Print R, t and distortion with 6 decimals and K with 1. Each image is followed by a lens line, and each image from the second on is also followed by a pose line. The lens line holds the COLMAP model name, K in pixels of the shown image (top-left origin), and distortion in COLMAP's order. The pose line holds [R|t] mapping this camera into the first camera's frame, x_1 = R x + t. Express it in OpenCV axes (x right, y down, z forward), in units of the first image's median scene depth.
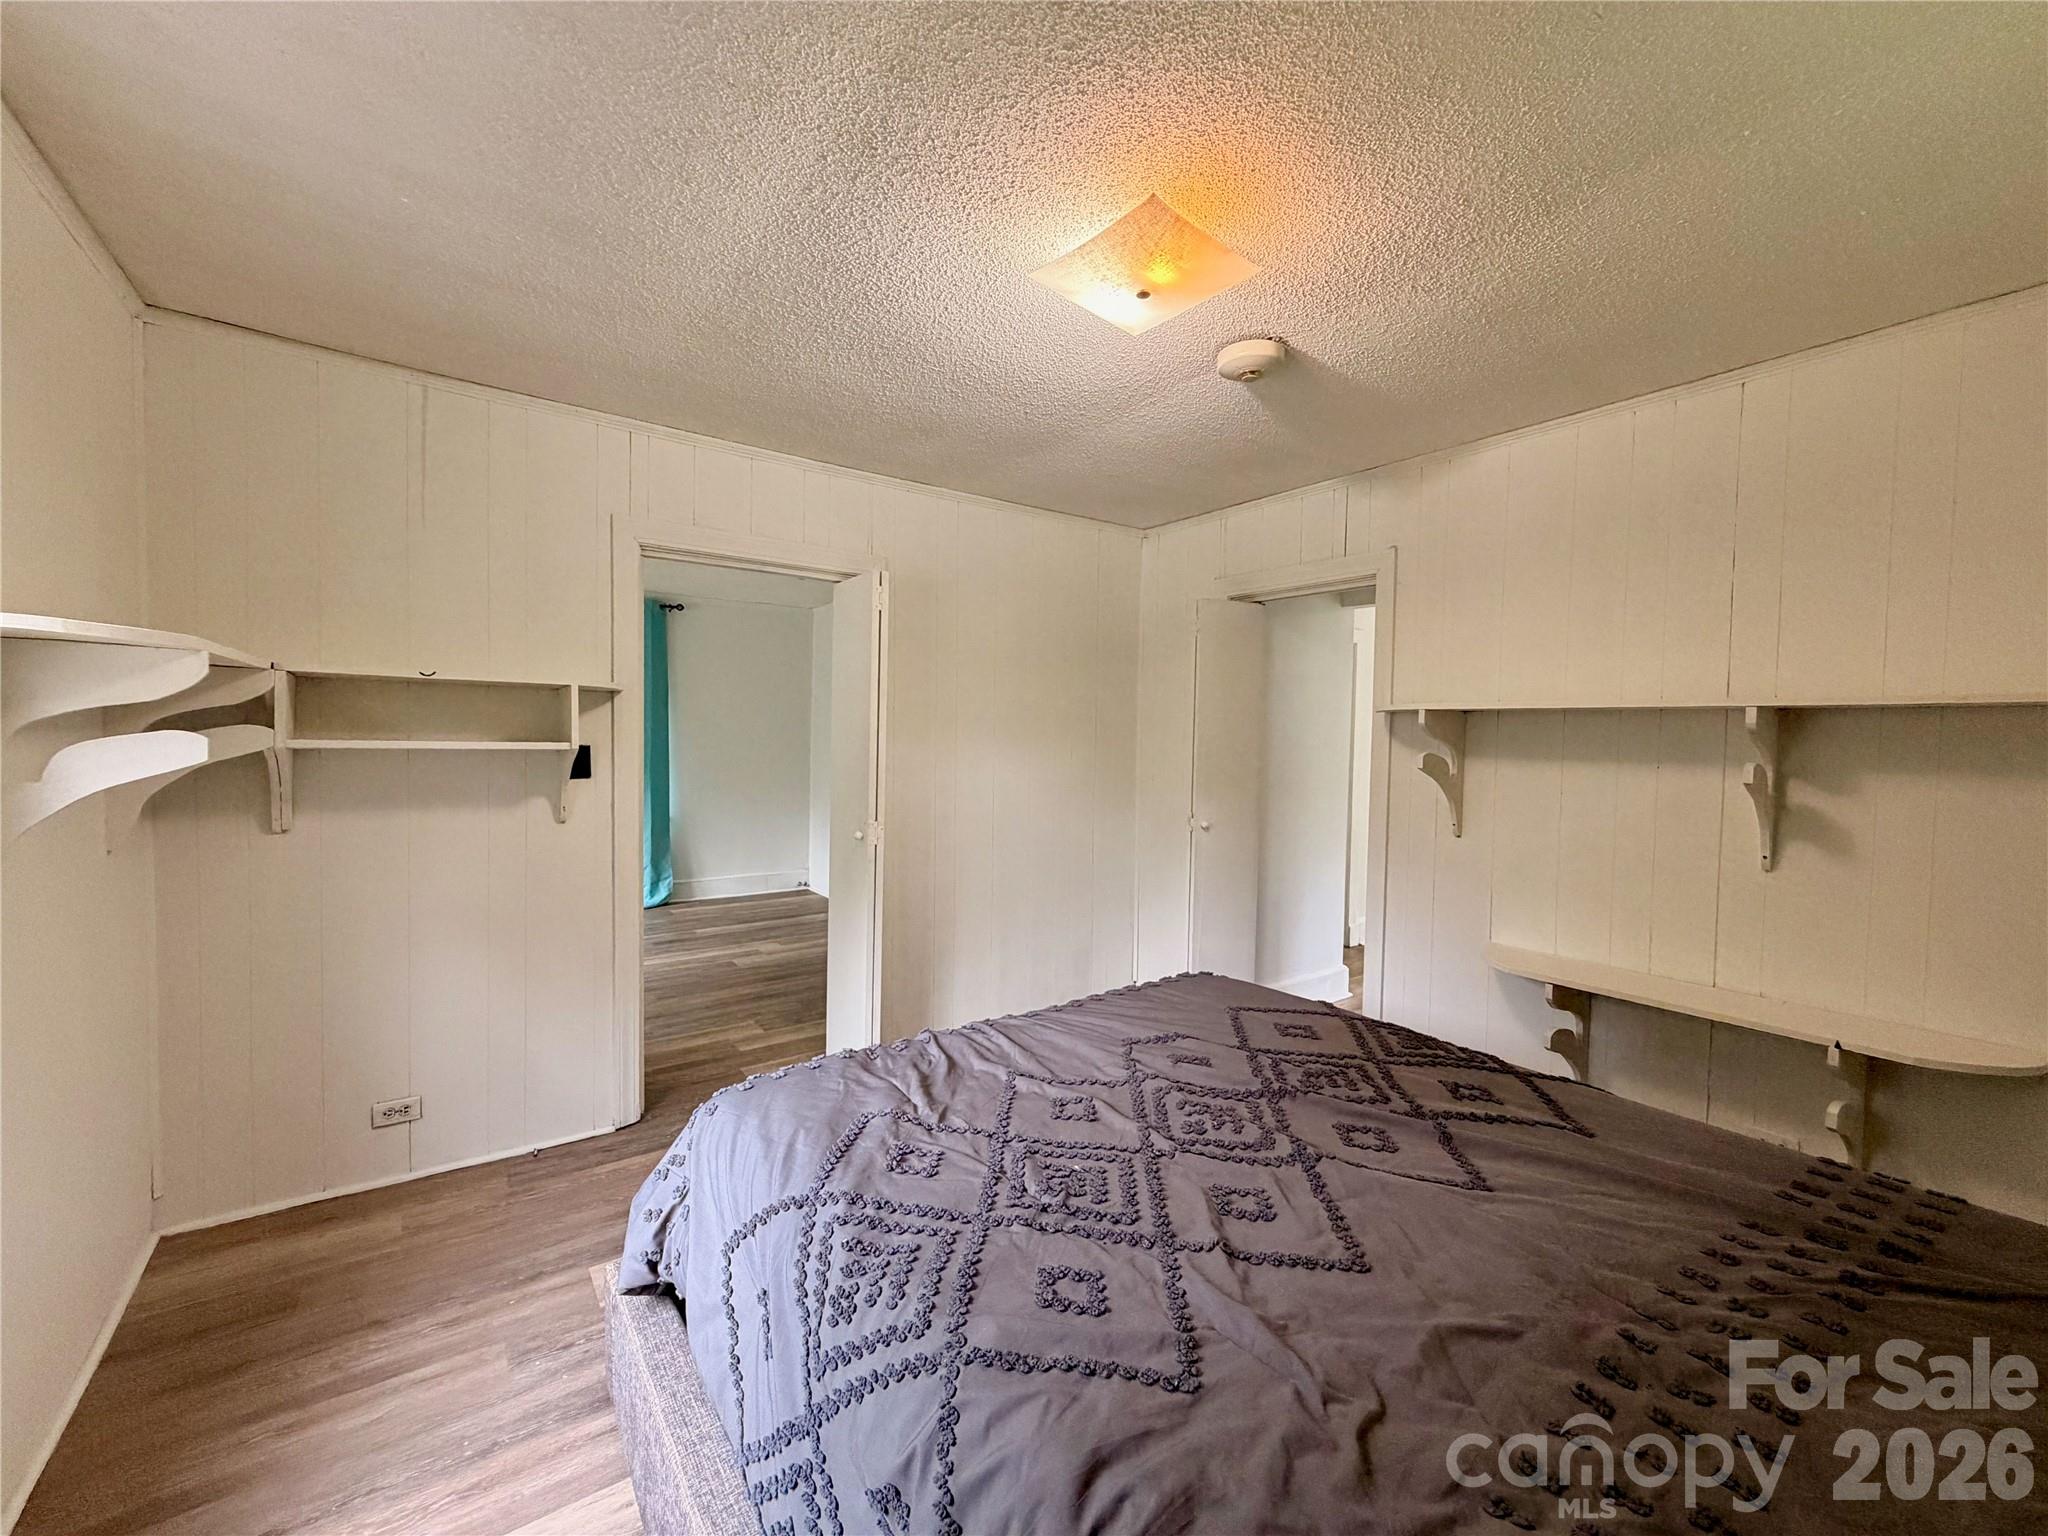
lens RADIAL K [[804.9, 0, 1025.4], [0, 804.9, 769.2], [0, 0, 1]] dist [-0.004096, -0.000262]
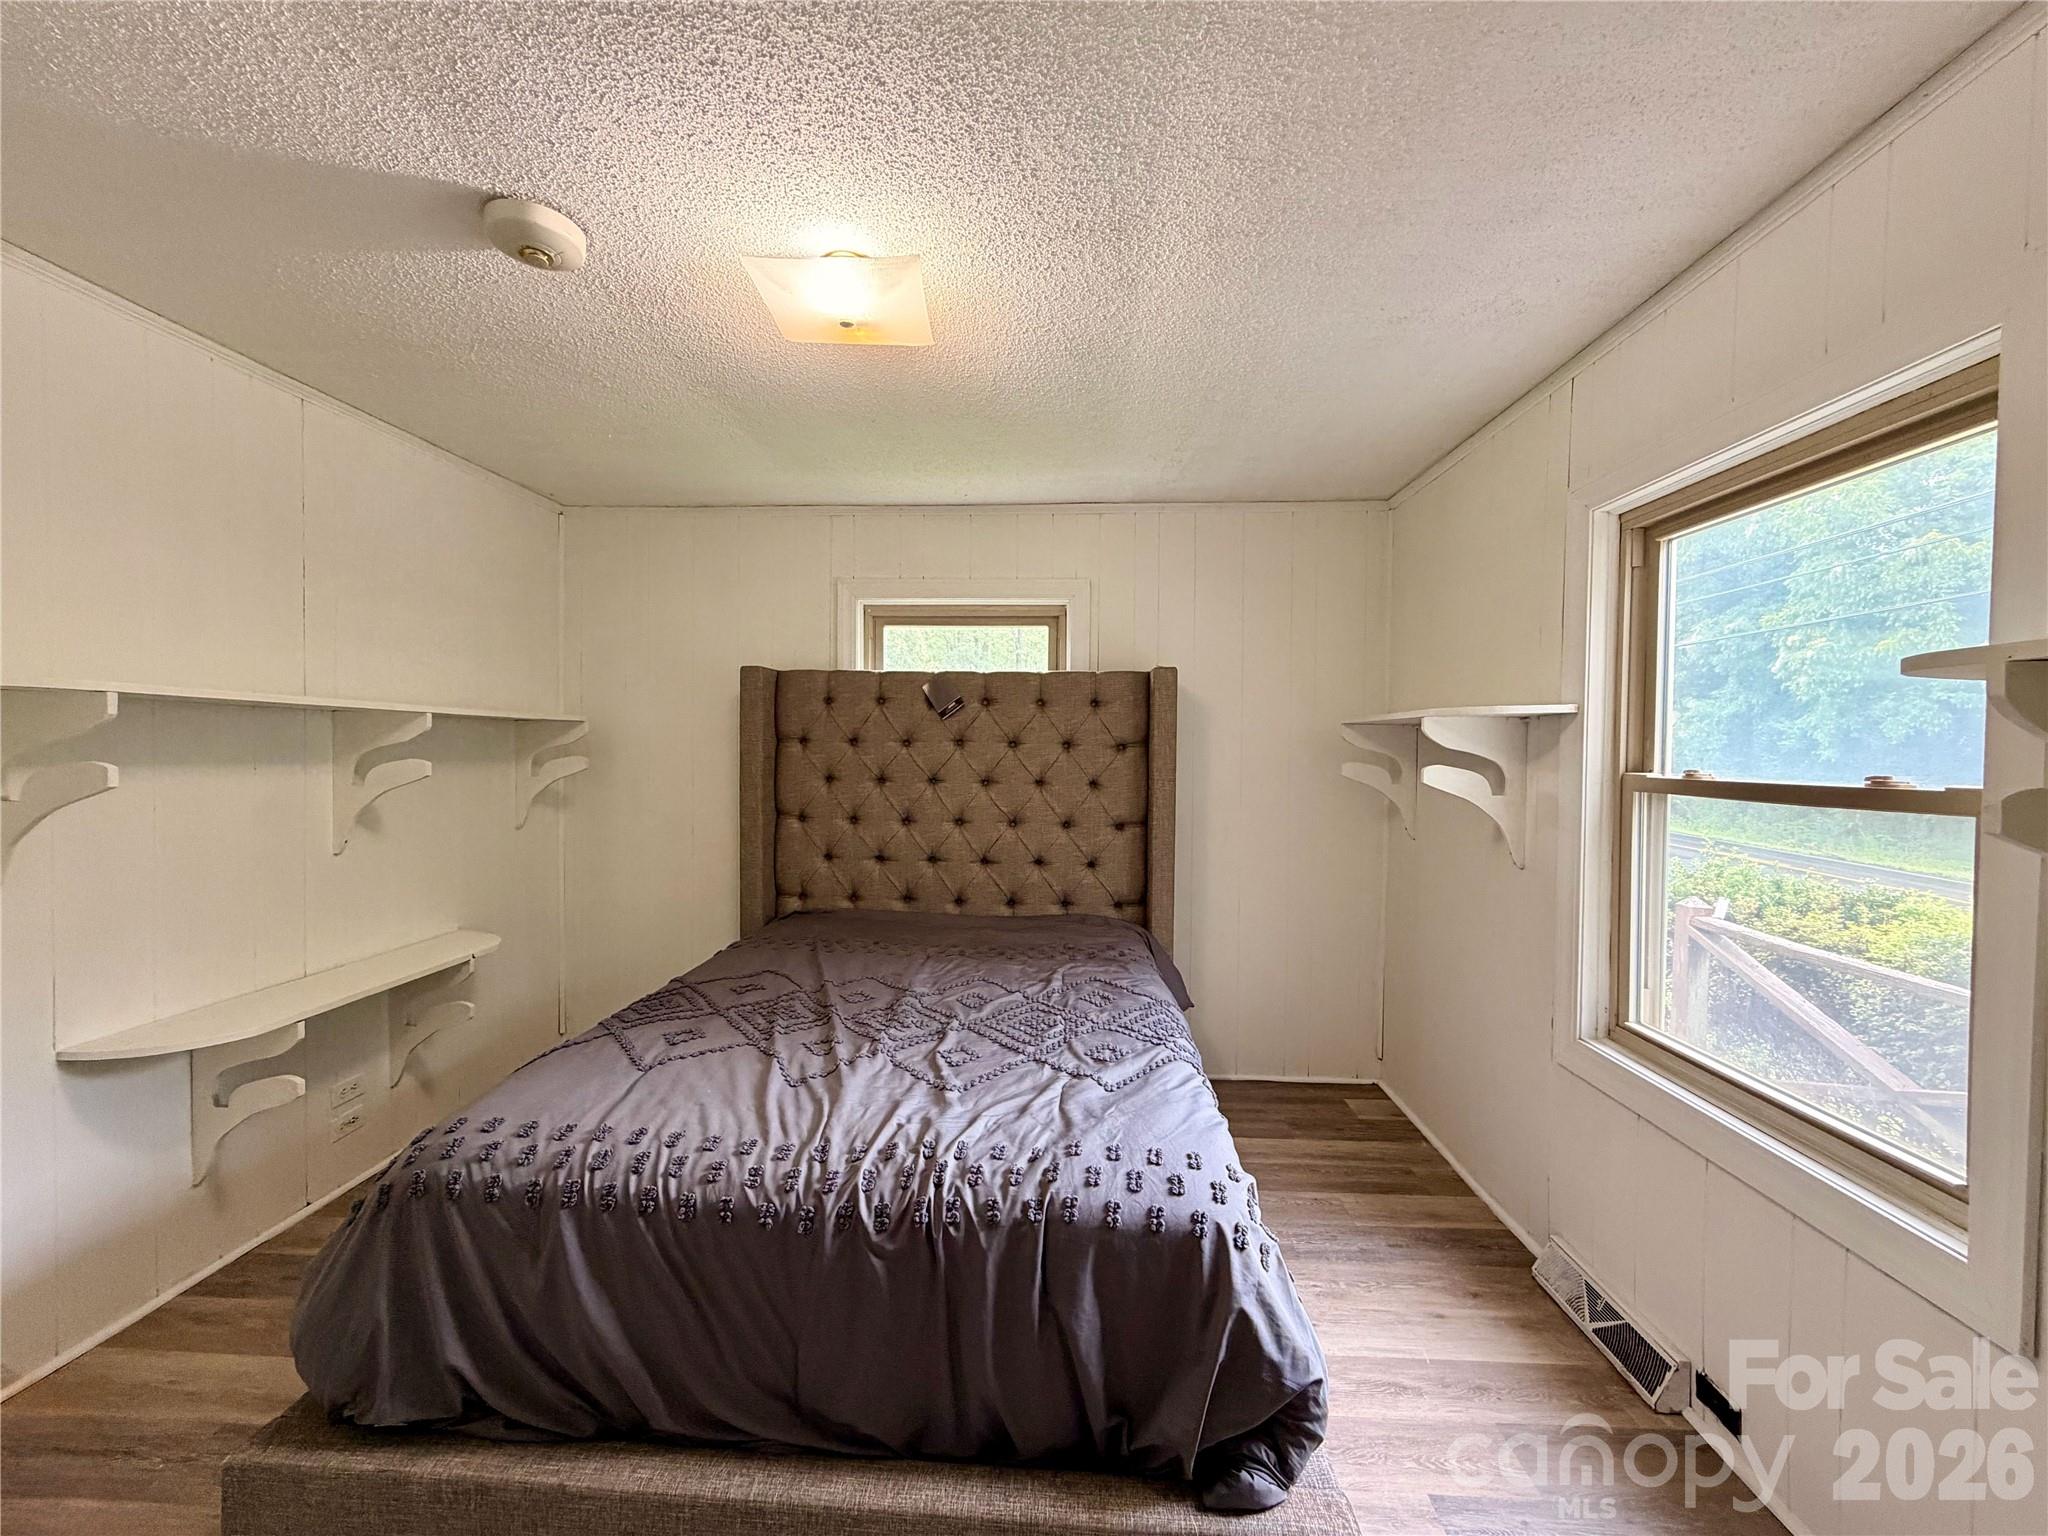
lens RADIAL K [[804.9, 0, 1023.7], [0, 804.9, 763.5], [0, 0, 1]] dist [-0.004096, -0.000262]
pose [[-0.777141, -0.038987, 0.628118, -0.668559], [-0.002299, 0.998248, 0.059116, -0.088058], [-0.629322, 0.044497, -0.775869, 1.606388]]
